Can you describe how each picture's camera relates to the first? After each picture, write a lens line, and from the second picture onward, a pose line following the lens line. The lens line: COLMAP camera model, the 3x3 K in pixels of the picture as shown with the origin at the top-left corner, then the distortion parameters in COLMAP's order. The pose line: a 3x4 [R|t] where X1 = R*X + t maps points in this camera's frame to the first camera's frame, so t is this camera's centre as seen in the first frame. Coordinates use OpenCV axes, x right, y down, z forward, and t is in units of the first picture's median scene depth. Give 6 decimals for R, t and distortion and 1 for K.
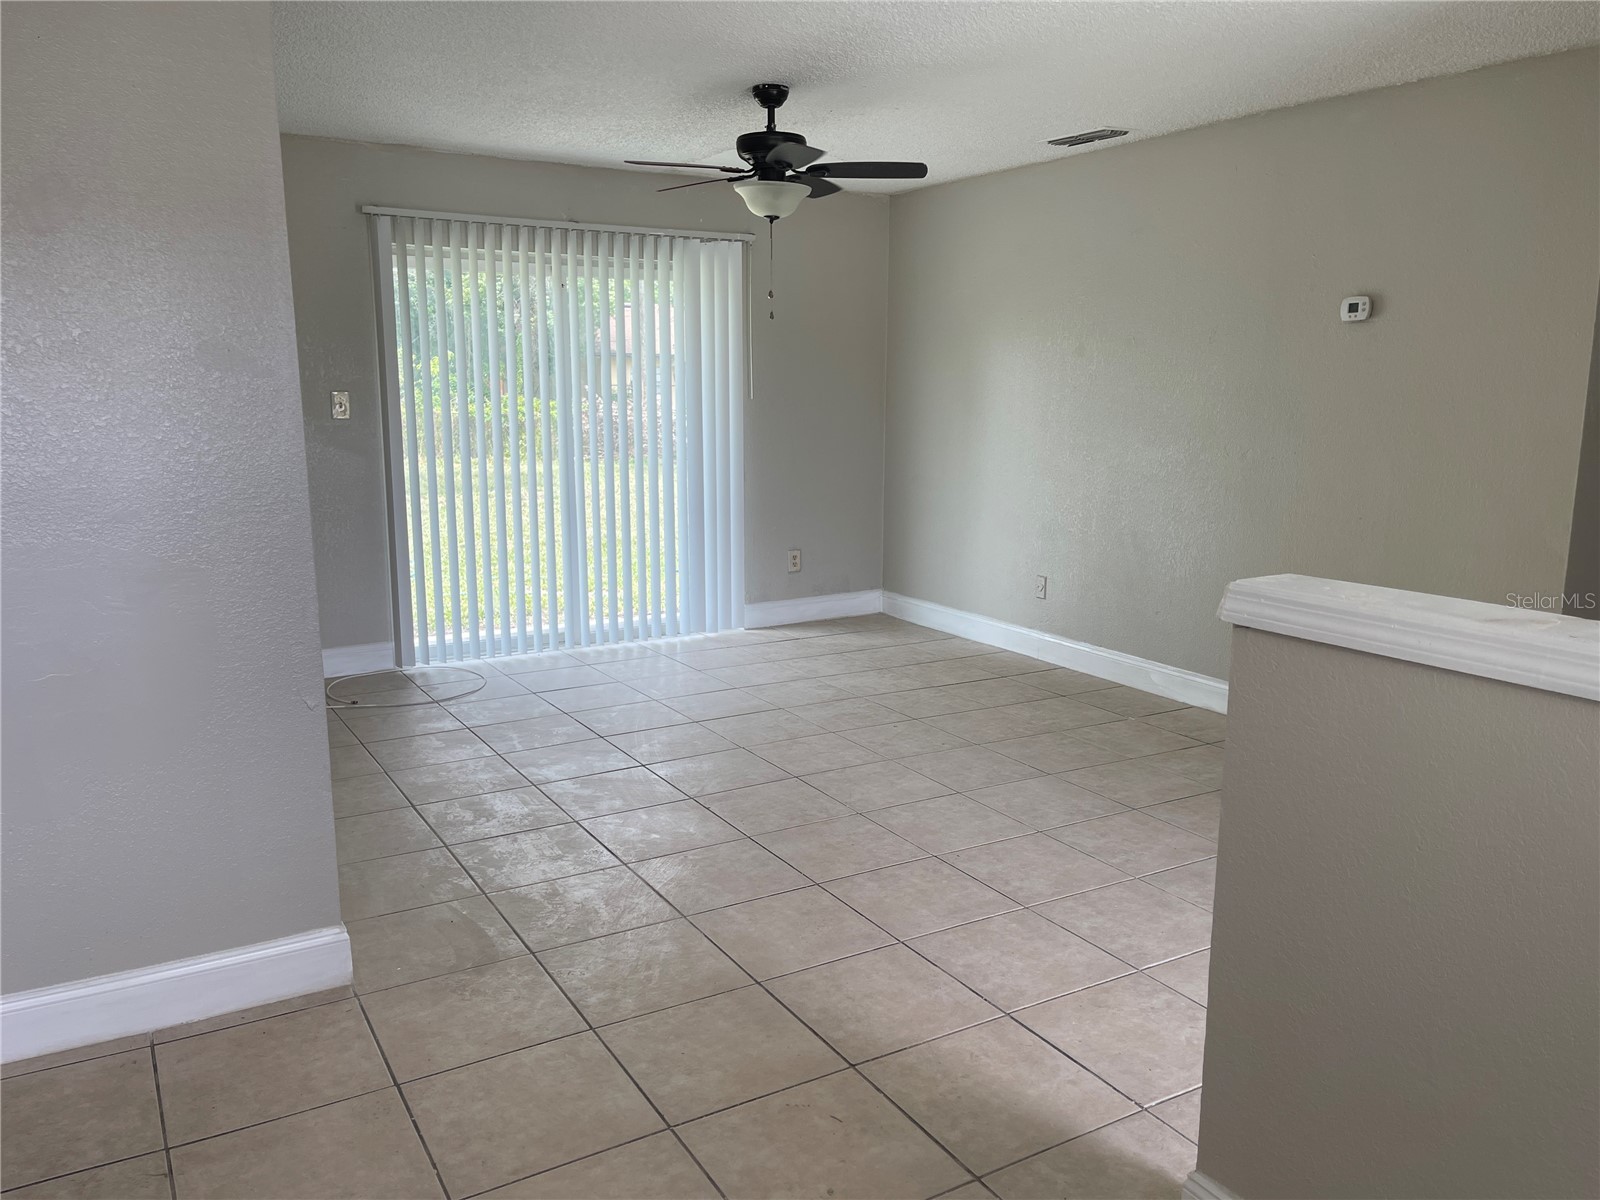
lens RADIAL K [[1216.6, 0, 793.3], [0, 1216.6, 593.2], [0, 0, 1]] dist [0.065625, -0.054782]
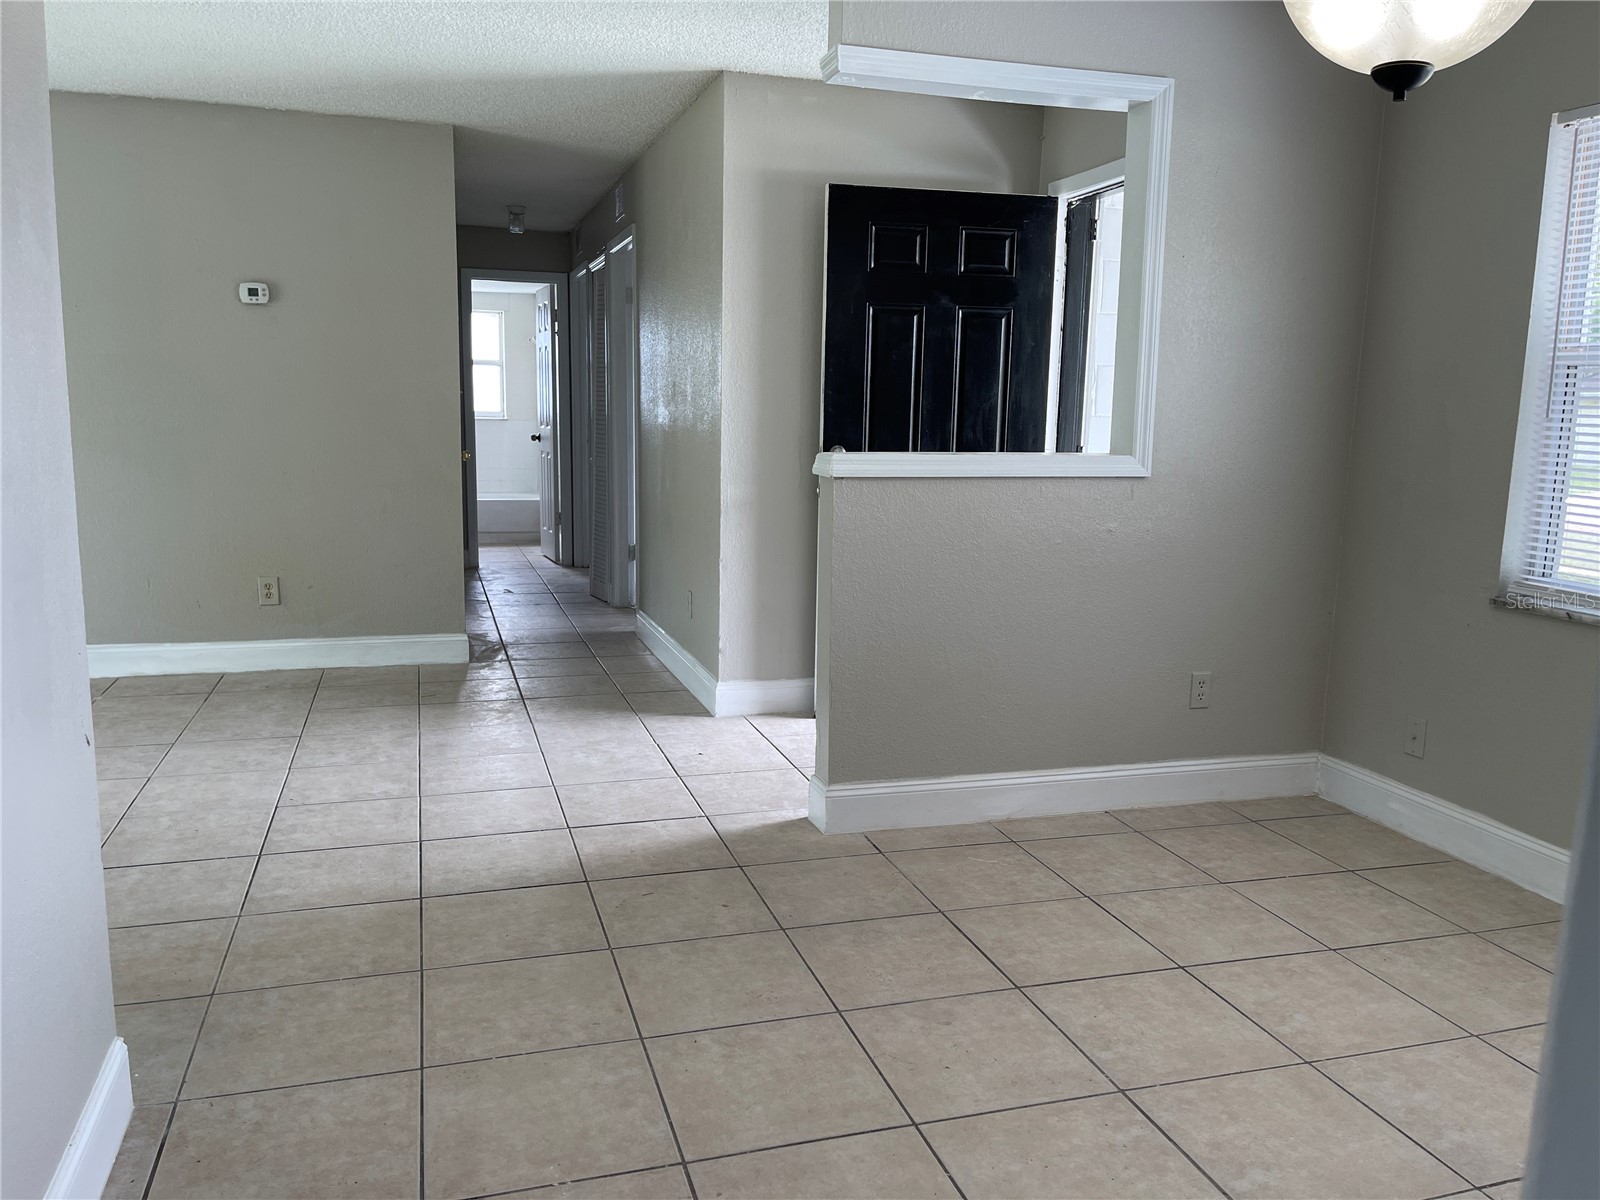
lens RADIAL K [[1216.6, 0, 801.8], [0, 1216.6, 605.8], [0, 0, 1]] dist [0.065625, -0.054782]
pose [[0.228365, -0.155779, 0.961032, -0.713412], [0.148929, 0.981088, 0.123641, -0.009278], [-0.962117, 0.114891, 0.247246, 0.298894]]
